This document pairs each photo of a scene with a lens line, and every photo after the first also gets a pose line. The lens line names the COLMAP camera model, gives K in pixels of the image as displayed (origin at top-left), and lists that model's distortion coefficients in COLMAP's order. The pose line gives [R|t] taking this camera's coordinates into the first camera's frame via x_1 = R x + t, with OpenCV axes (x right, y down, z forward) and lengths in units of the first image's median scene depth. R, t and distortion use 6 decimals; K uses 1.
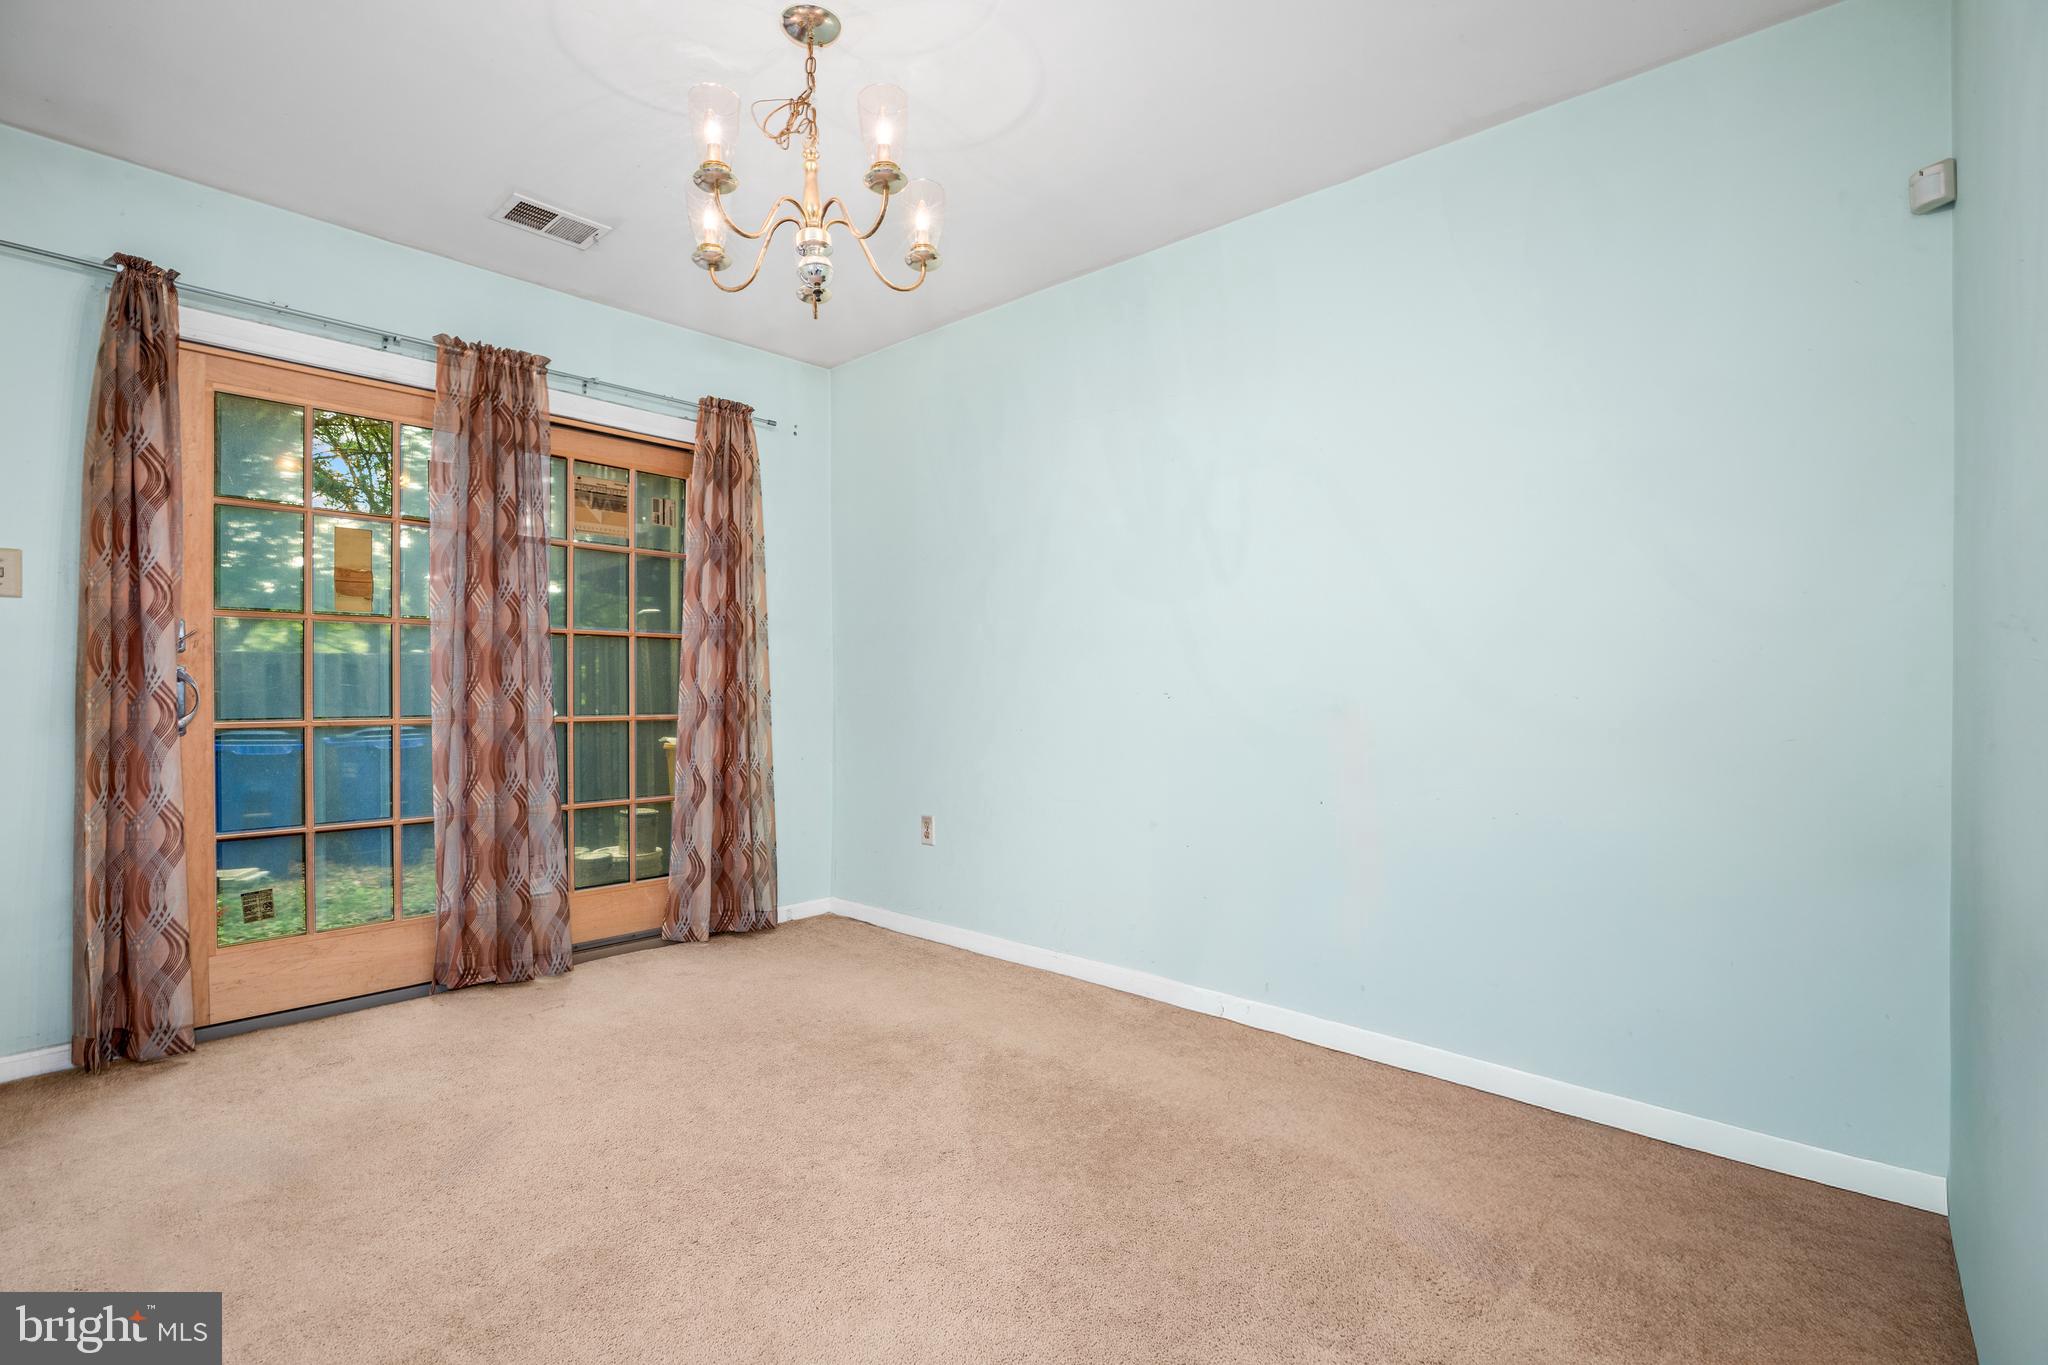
lens RADIAL K [[930.0, 0, 1007.2], [0, 930.0, 685.6], [0, 0, 1]] dist [-0.017896, 0.005756]
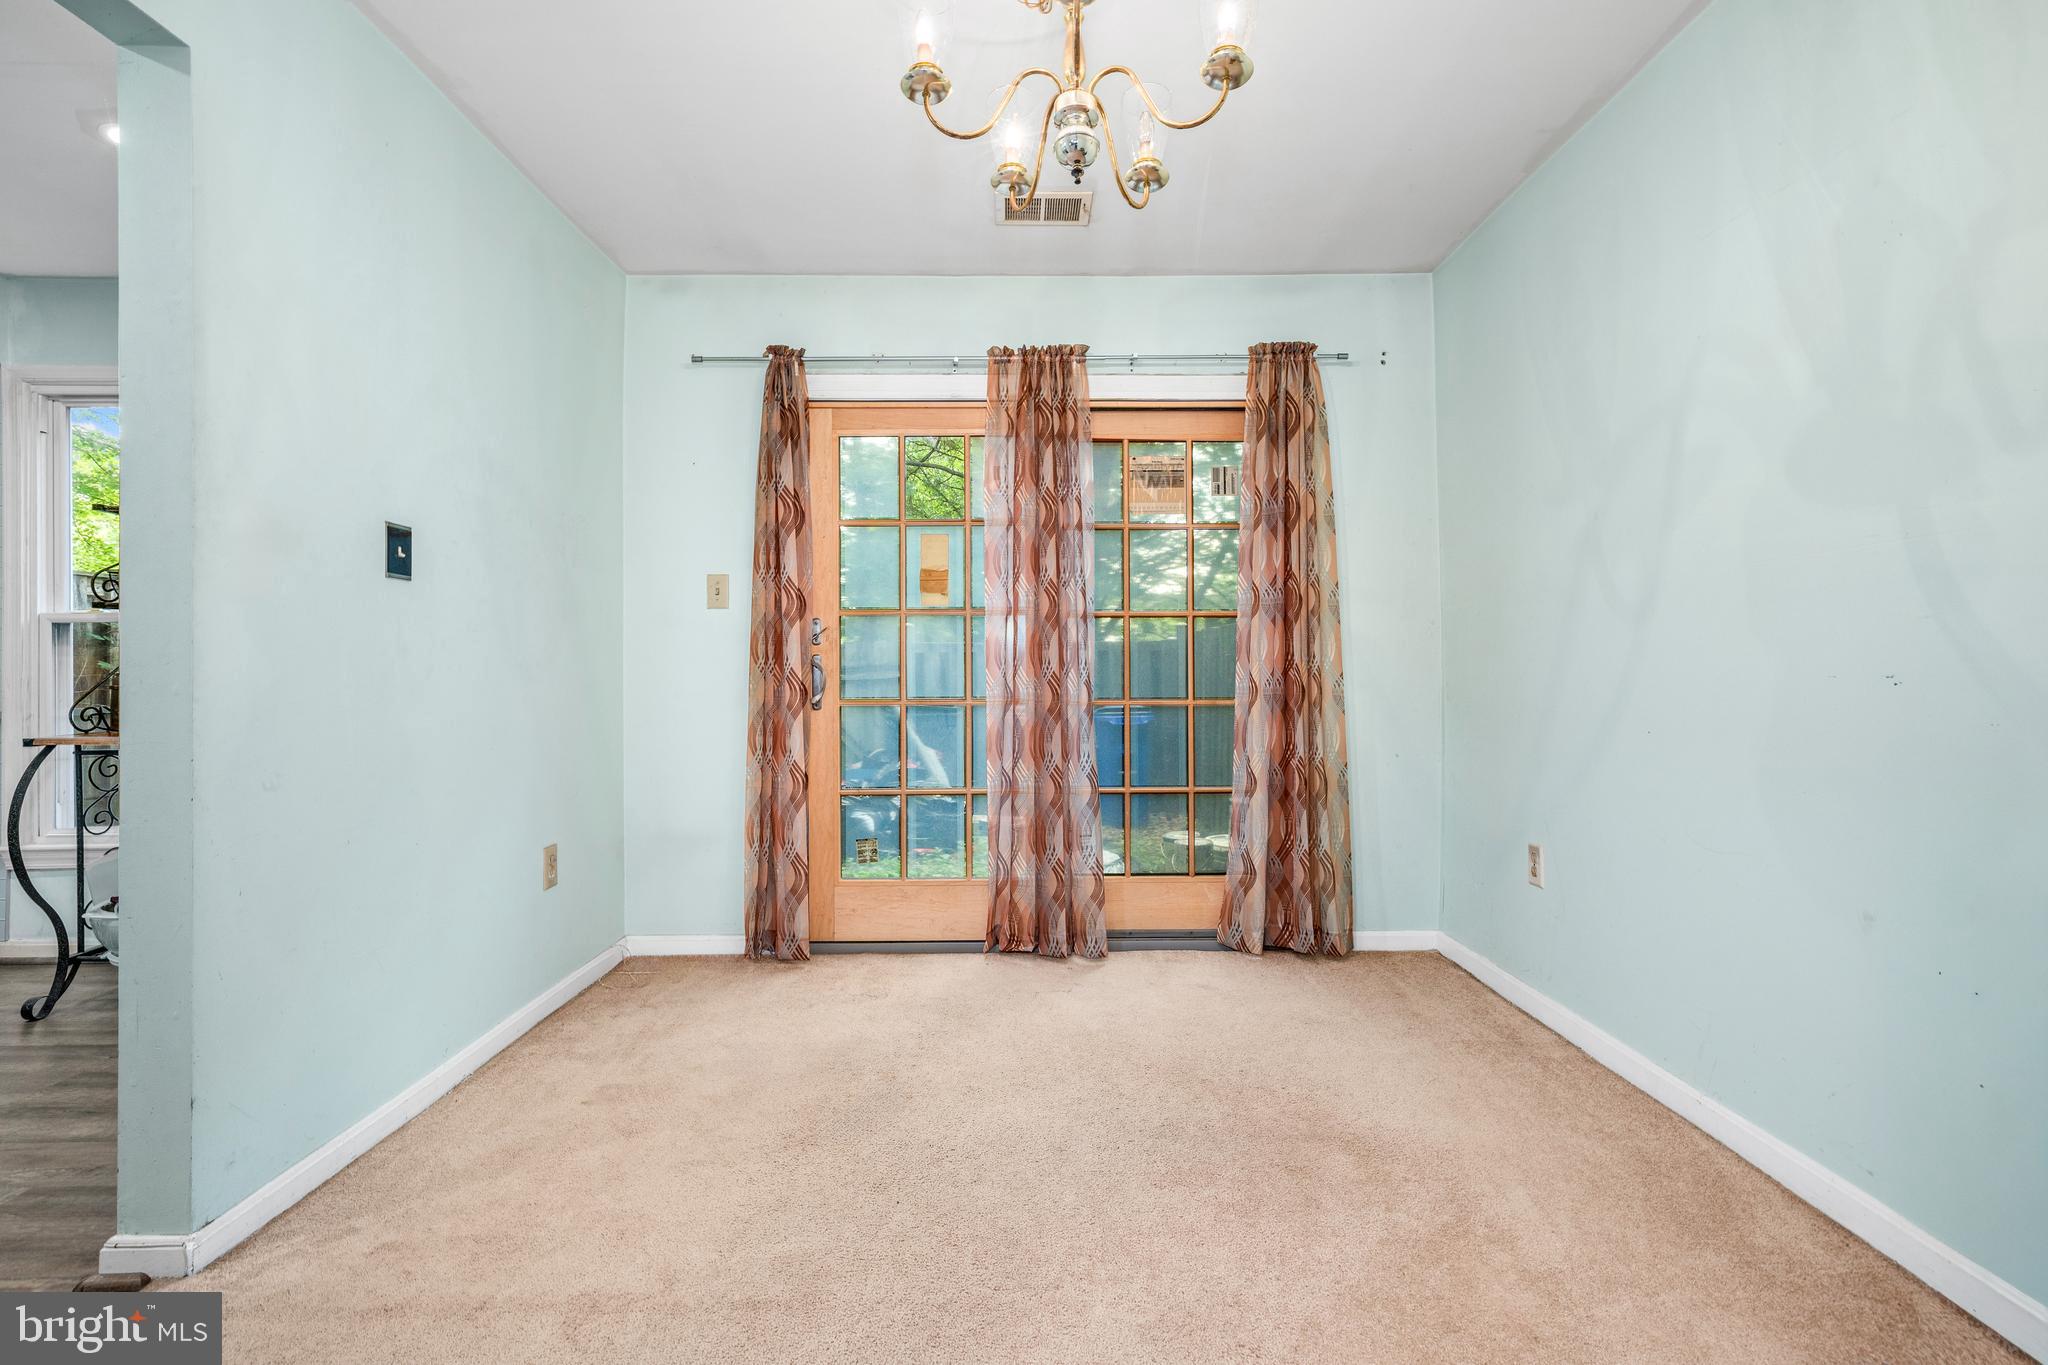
lens RADIAL K [[930.0, 0, 1091.0], [0, 930.0, 664.8], [0, 0, 1]] dist [-0.017896, 0.005756]
pose [[0.692146, -0.010446, -0.721682, 0.244980], [0.007162, 0.999945, -0.007605, 0.003430], [0.721722, 0.000095, 0.692183, 0.312939]]
